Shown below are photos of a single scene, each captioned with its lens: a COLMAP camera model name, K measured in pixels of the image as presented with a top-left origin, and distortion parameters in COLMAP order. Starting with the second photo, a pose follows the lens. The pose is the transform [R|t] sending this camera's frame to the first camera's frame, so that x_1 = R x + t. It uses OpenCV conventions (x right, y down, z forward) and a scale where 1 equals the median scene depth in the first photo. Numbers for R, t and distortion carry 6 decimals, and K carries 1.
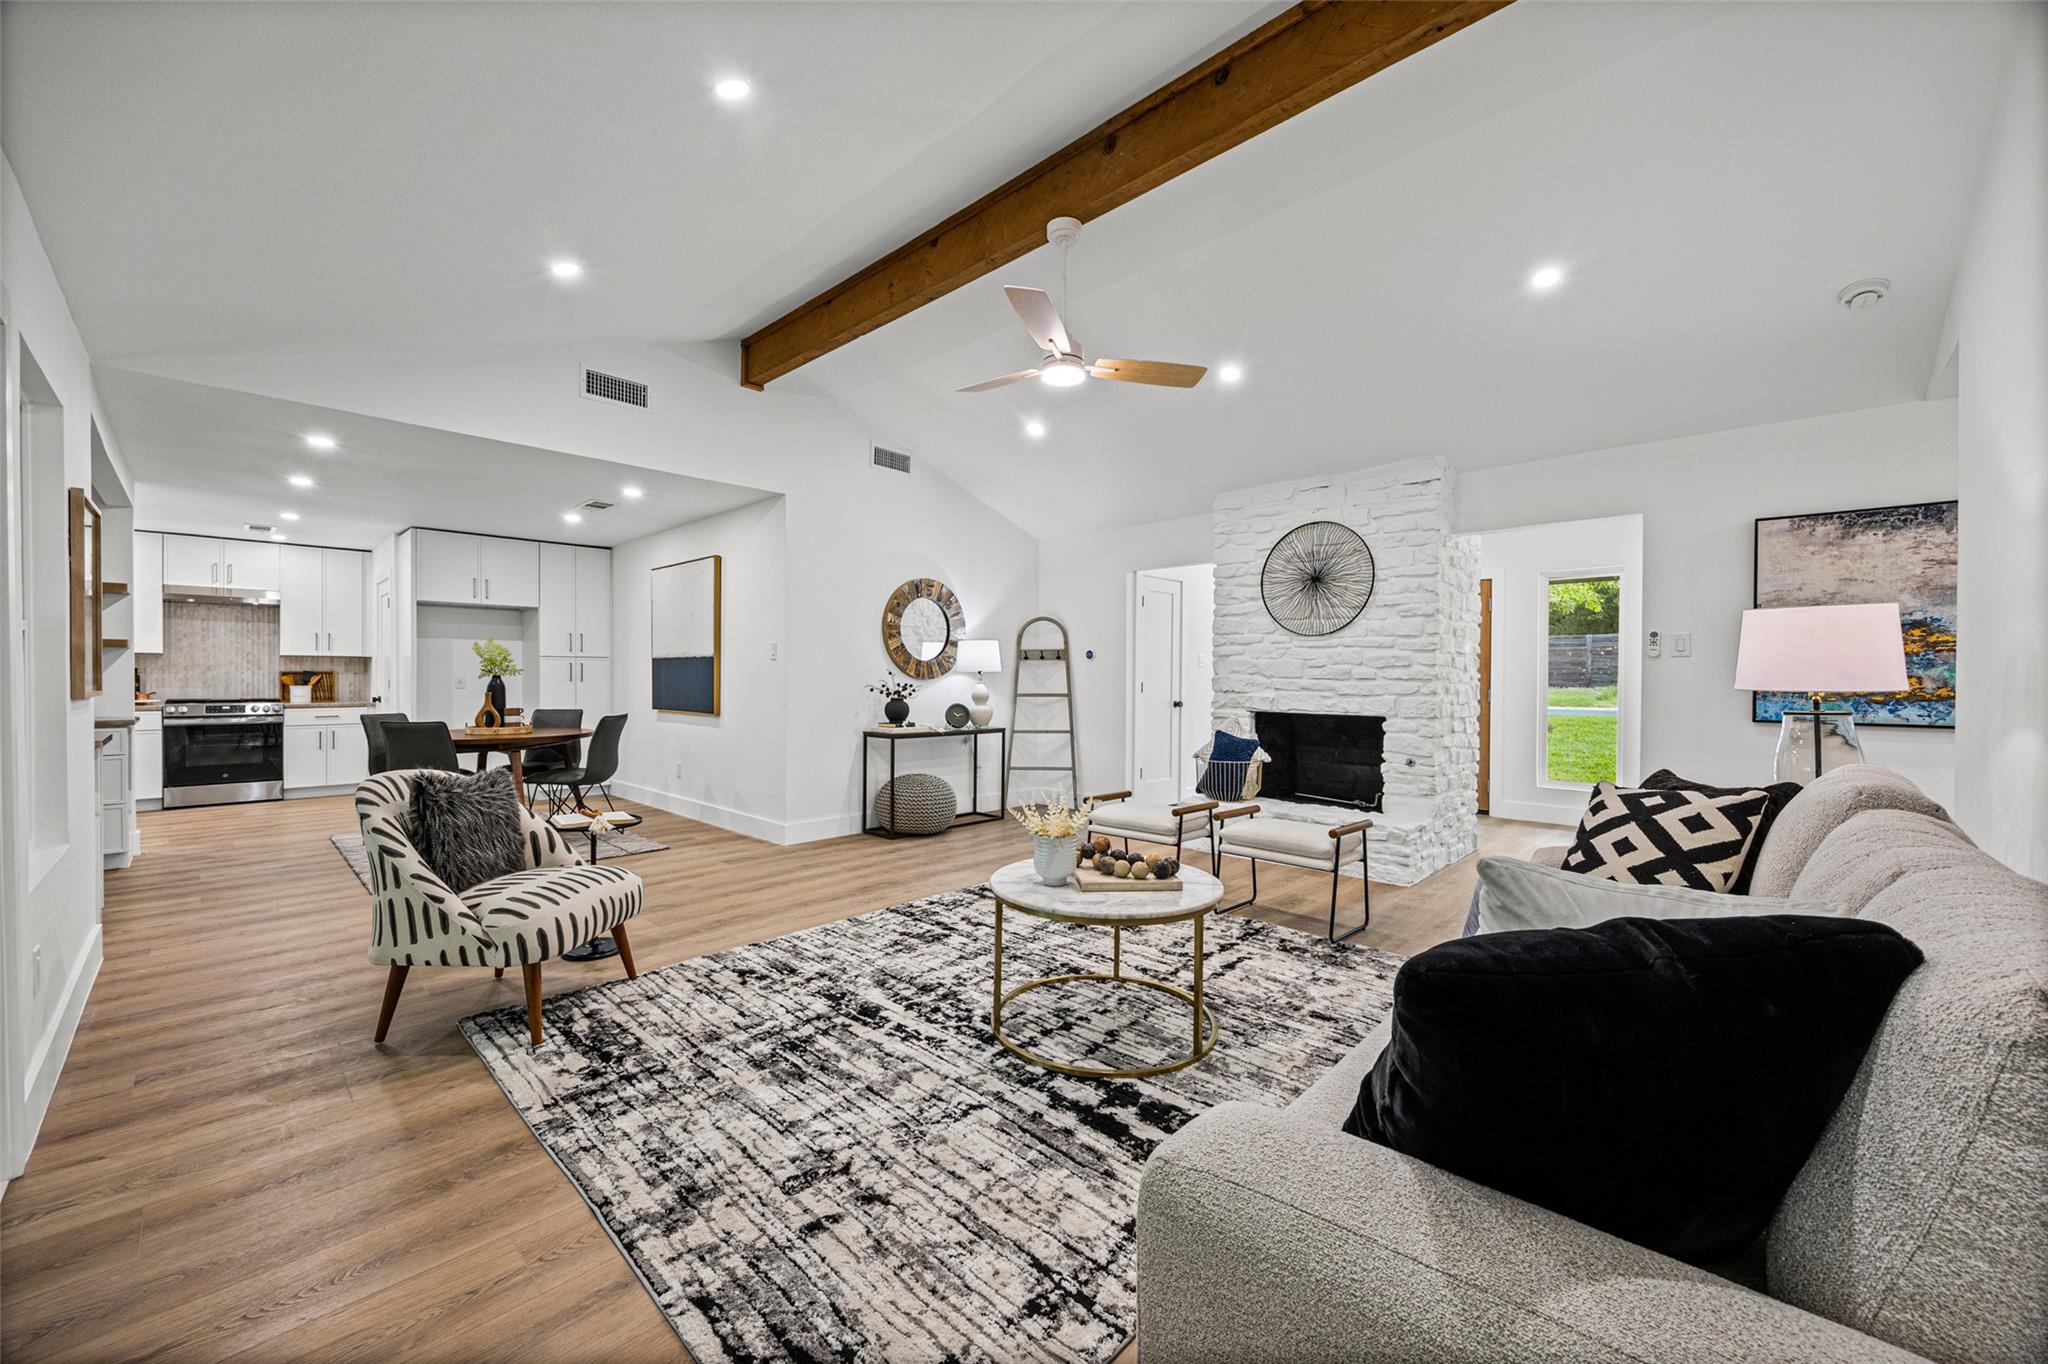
lens RADIAL K [[795.8, 0, 1036.9], [0, 795.8, 680.8], [0, 0, 1]] dist [-0.008046, -0.000178]
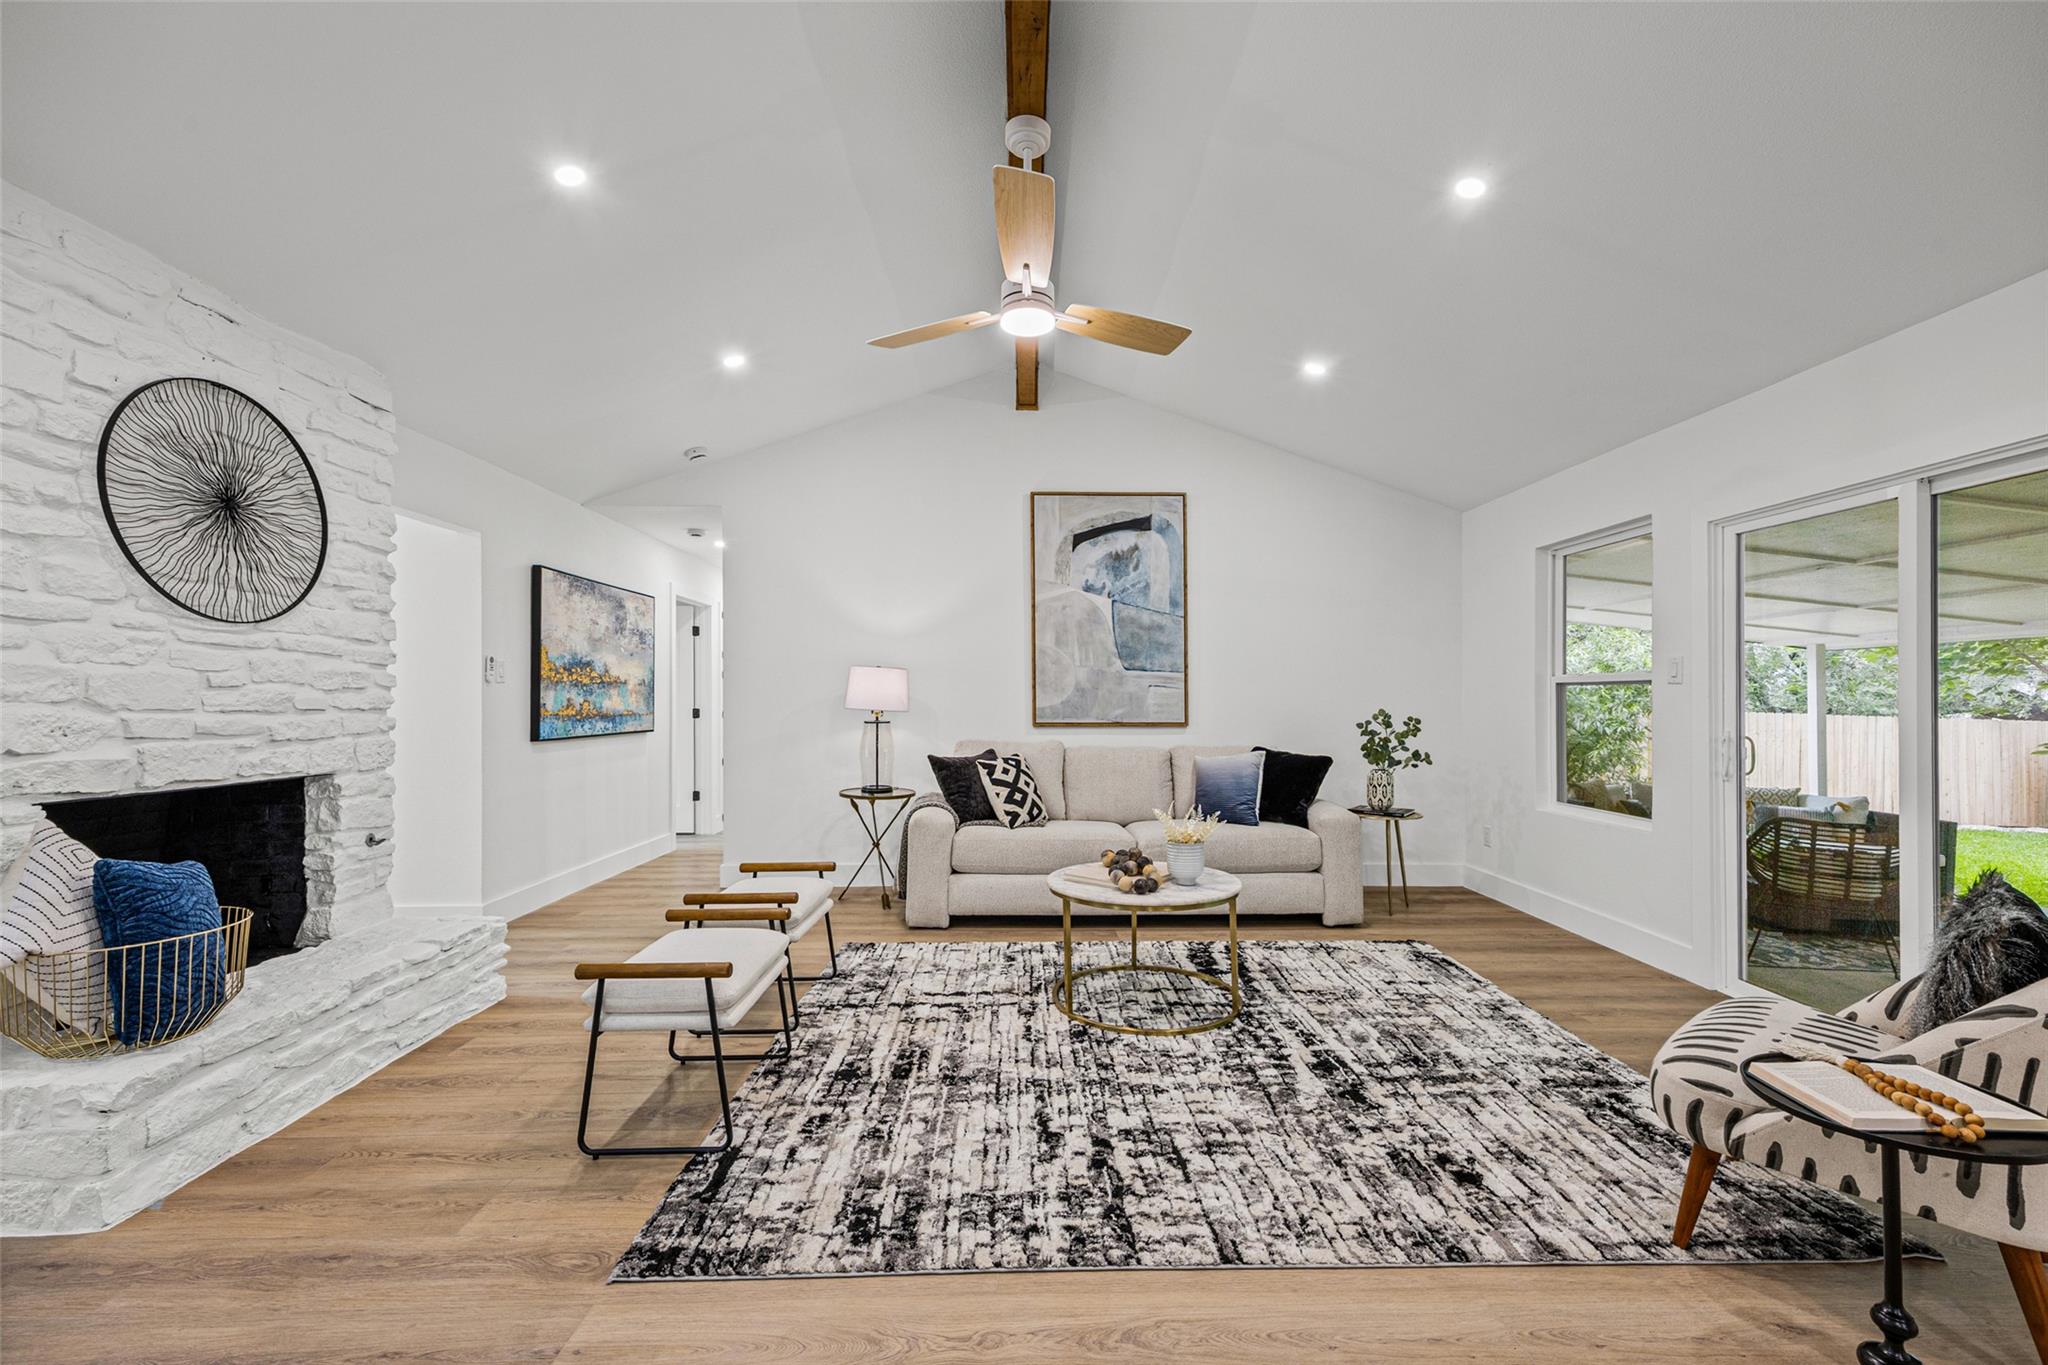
lens RADIAL K [[840.0, 0, 1037.2], [0, 840.0, 686.7], [0, 0, 1]] dist [0.001364, 0.000092]
pose [[-0.696574, 0.007633, 0.717445, -0.556524], [0.000872, 0.999952, -0.009793, -0.019011], [-0.717485, -0.006196, -0.696547, 1.565161]]
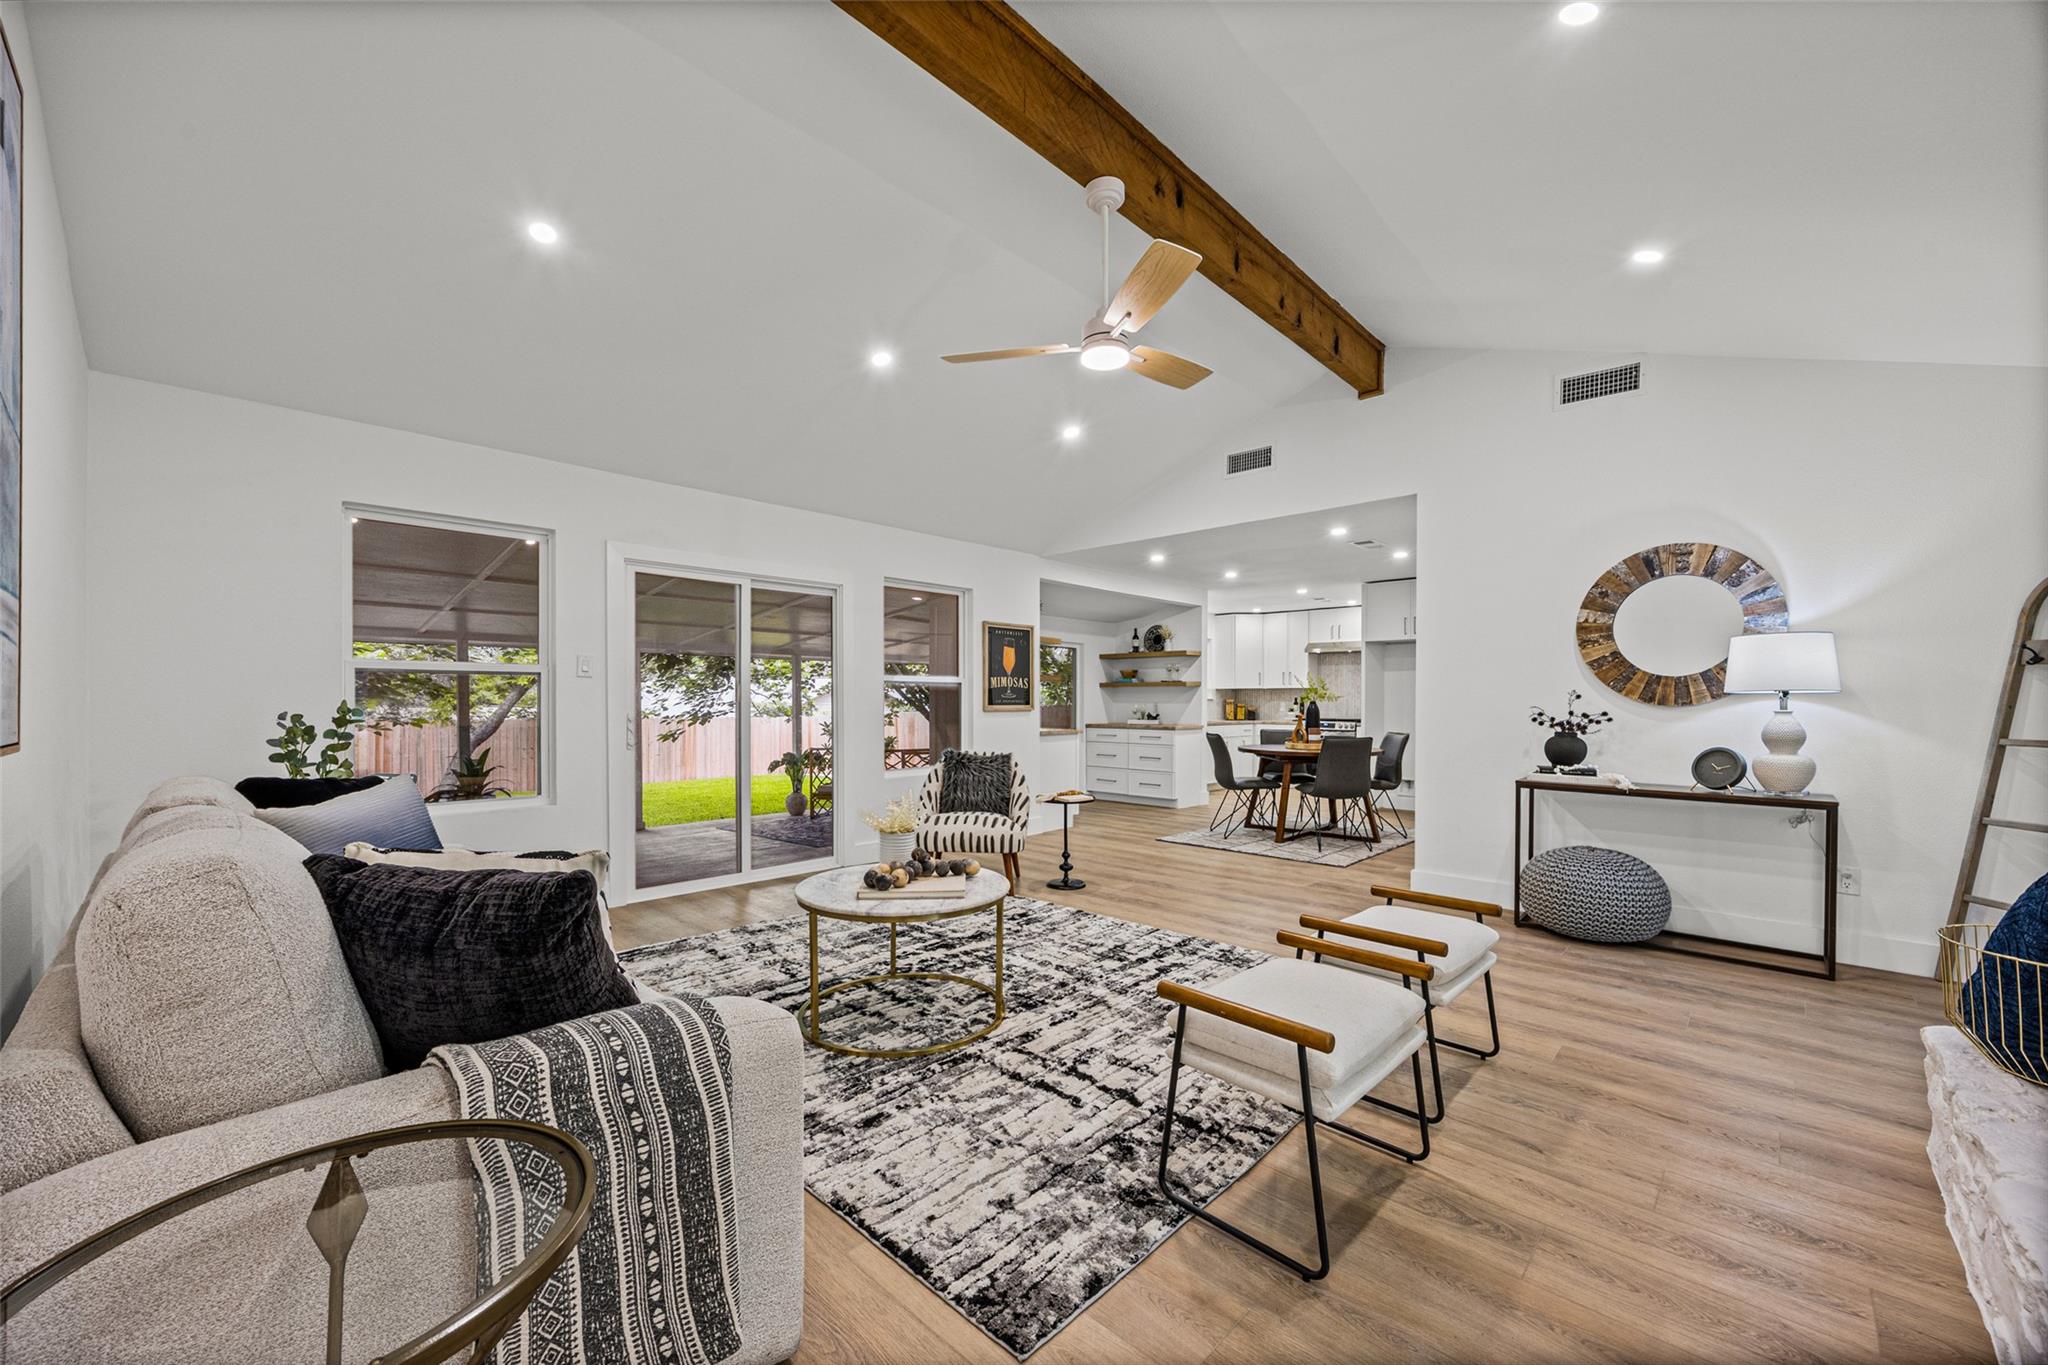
lens RADIAL K [[795.8, 0, 1001.6], [0, 795.8, 695.2], [0, 0, 1]] dist [-0.008046, -0.000178]
pose [[-0.037061, -0.011217, -0.999250, 0.923915], [-0.008465, 0.999905, -0.010911, 0.002143], [0.999277, 0.008054, -0.037152, 0.921221]]
